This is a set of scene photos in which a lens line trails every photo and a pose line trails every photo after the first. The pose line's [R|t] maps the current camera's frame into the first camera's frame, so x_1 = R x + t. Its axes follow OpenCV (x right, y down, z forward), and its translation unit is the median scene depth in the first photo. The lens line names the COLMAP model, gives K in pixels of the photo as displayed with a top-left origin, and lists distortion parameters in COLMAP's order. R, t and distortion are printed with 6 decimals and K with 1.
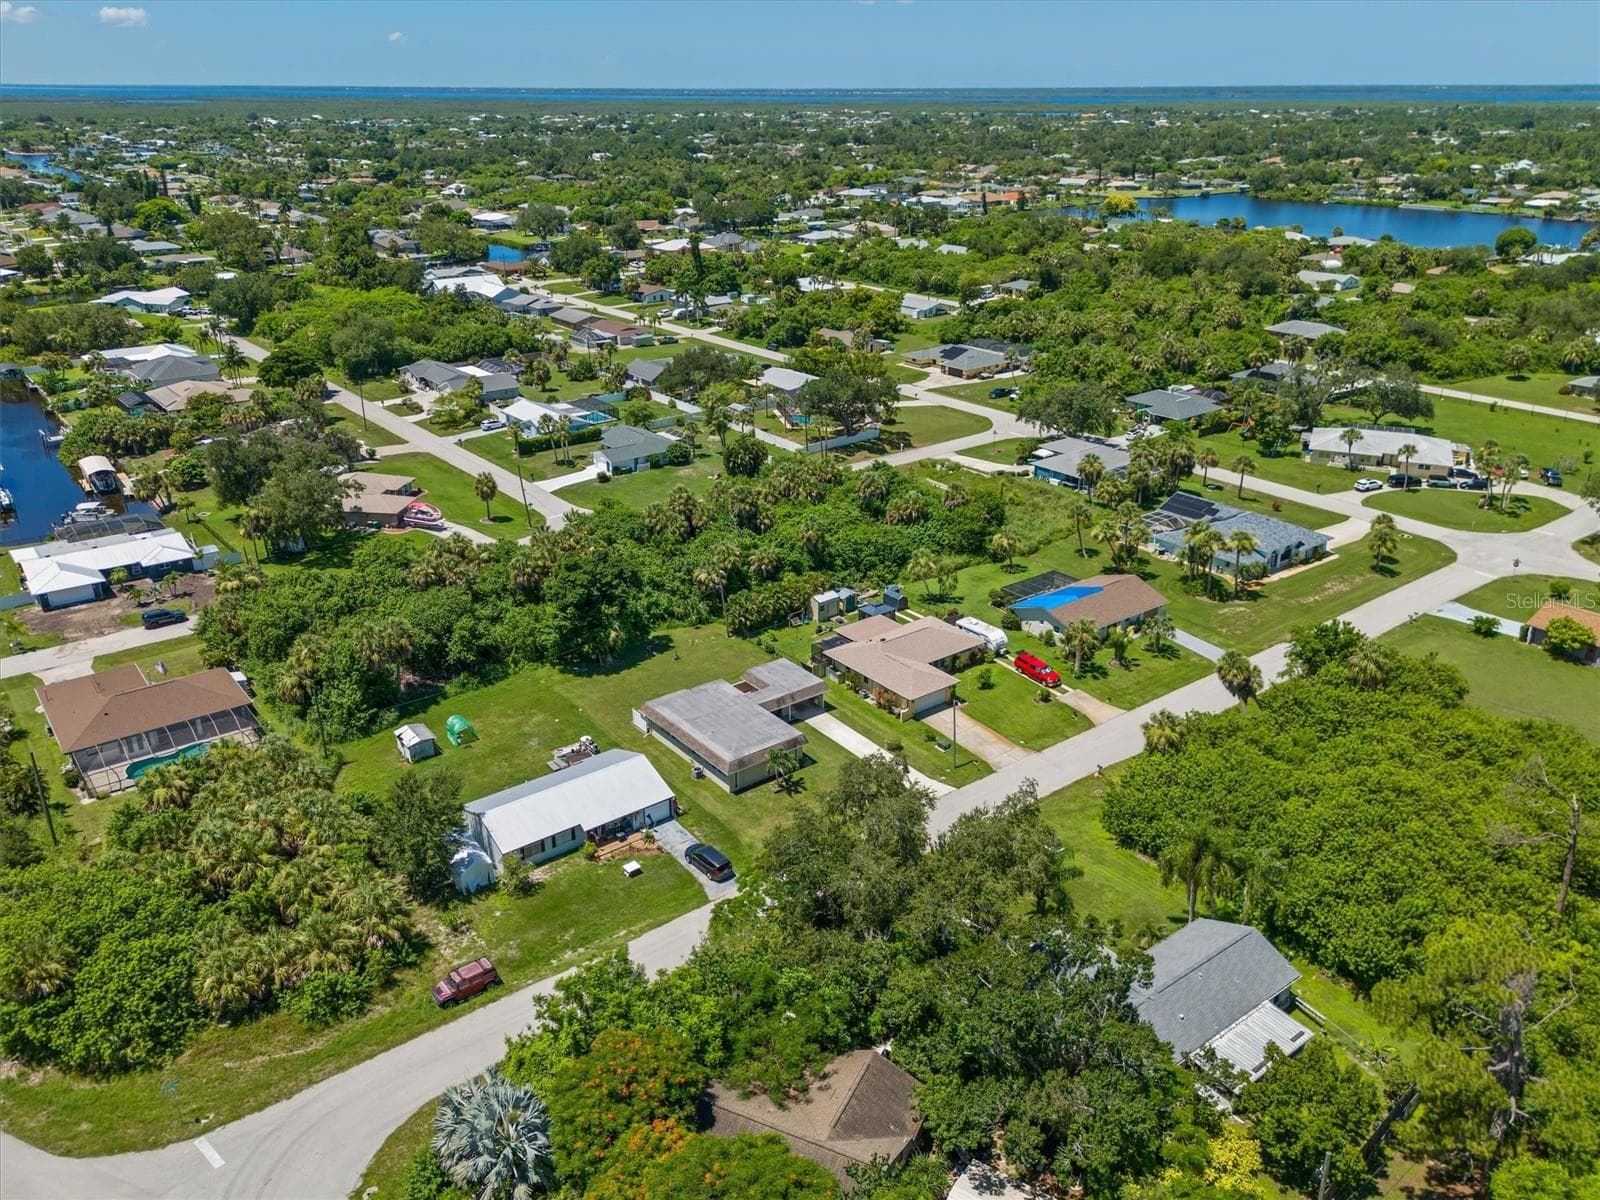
lens RADIAL K [[1202.3, 0, 796.0], [0, 1202.3, 597.7], [0, 0, 1]] dist [0.098486, -0.109045]
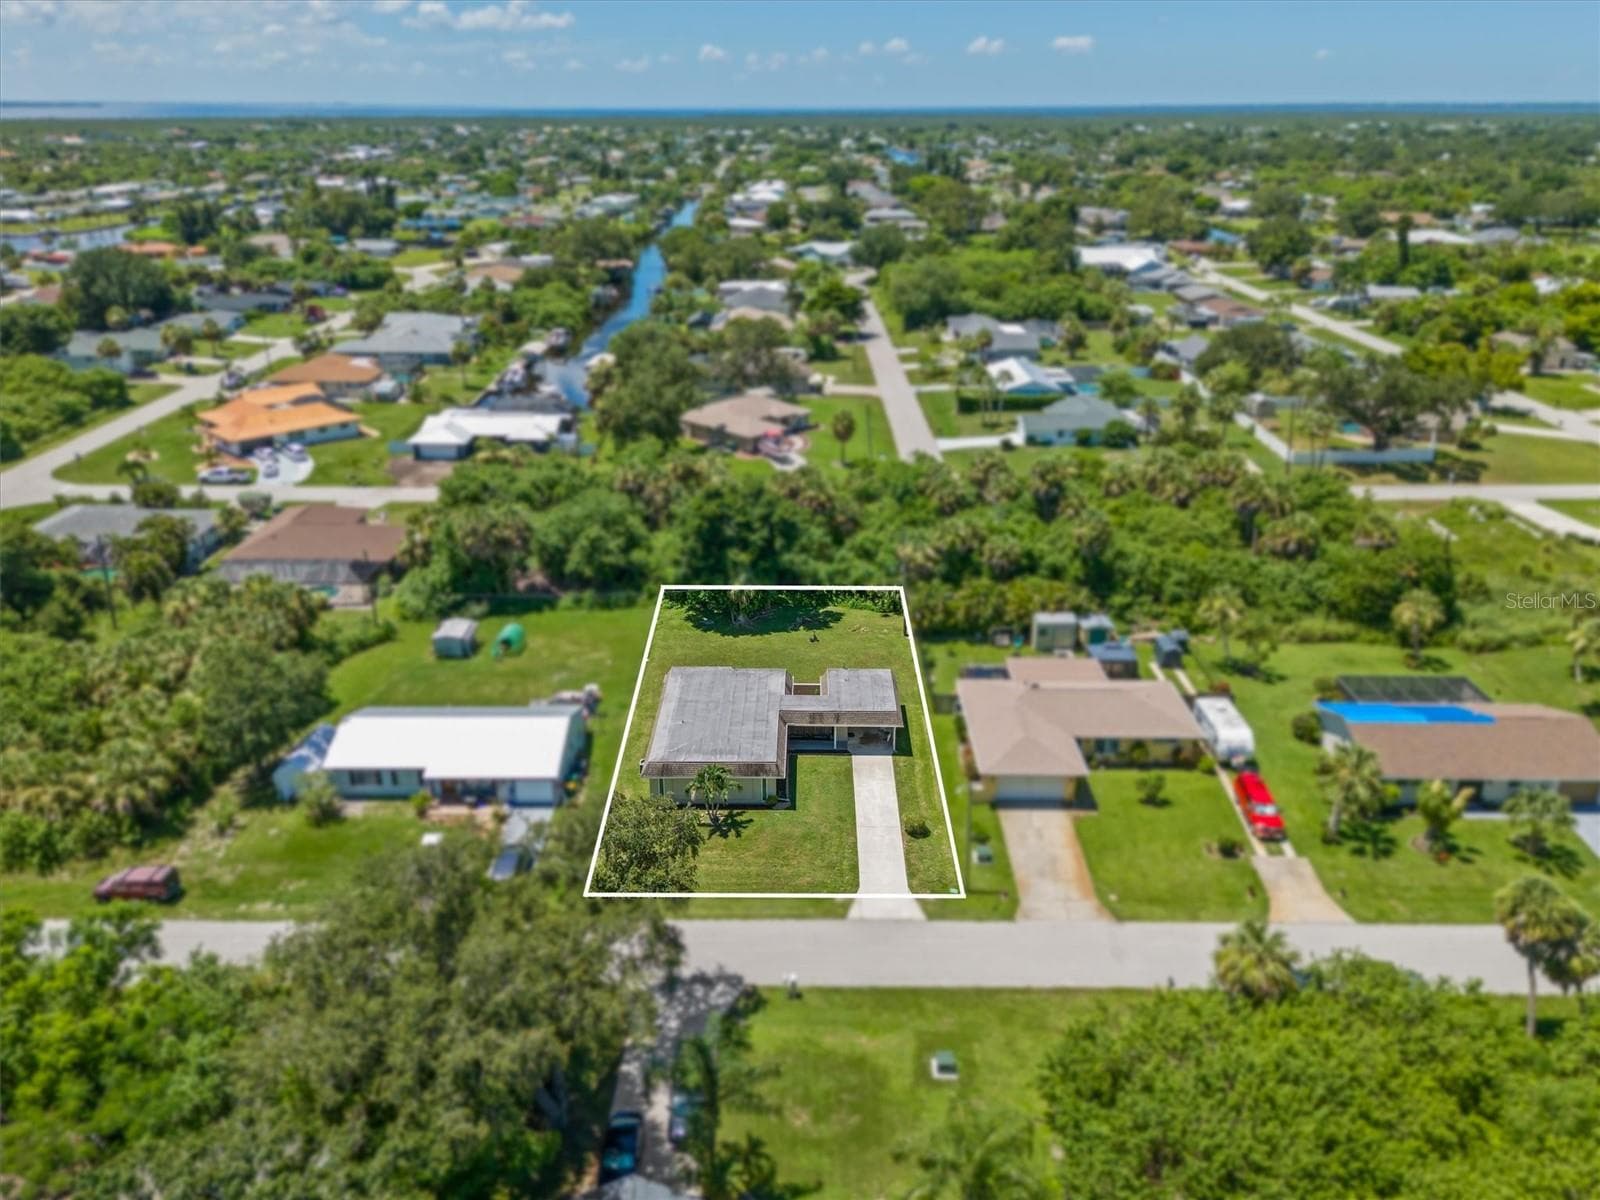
lens RADIAL K [[1202.3, 0, 796.0], [0, 1202.3, 597.7], [0, 0, 1]] dist [0.098486, -0.109045]
pose [[0.786987, 0.231929, -0.571717, 0.292897], [-0.240041, 0.968744, 0.062568, -0.019266], [0.568358, 0.087995, 0.818062, 0.317984]]
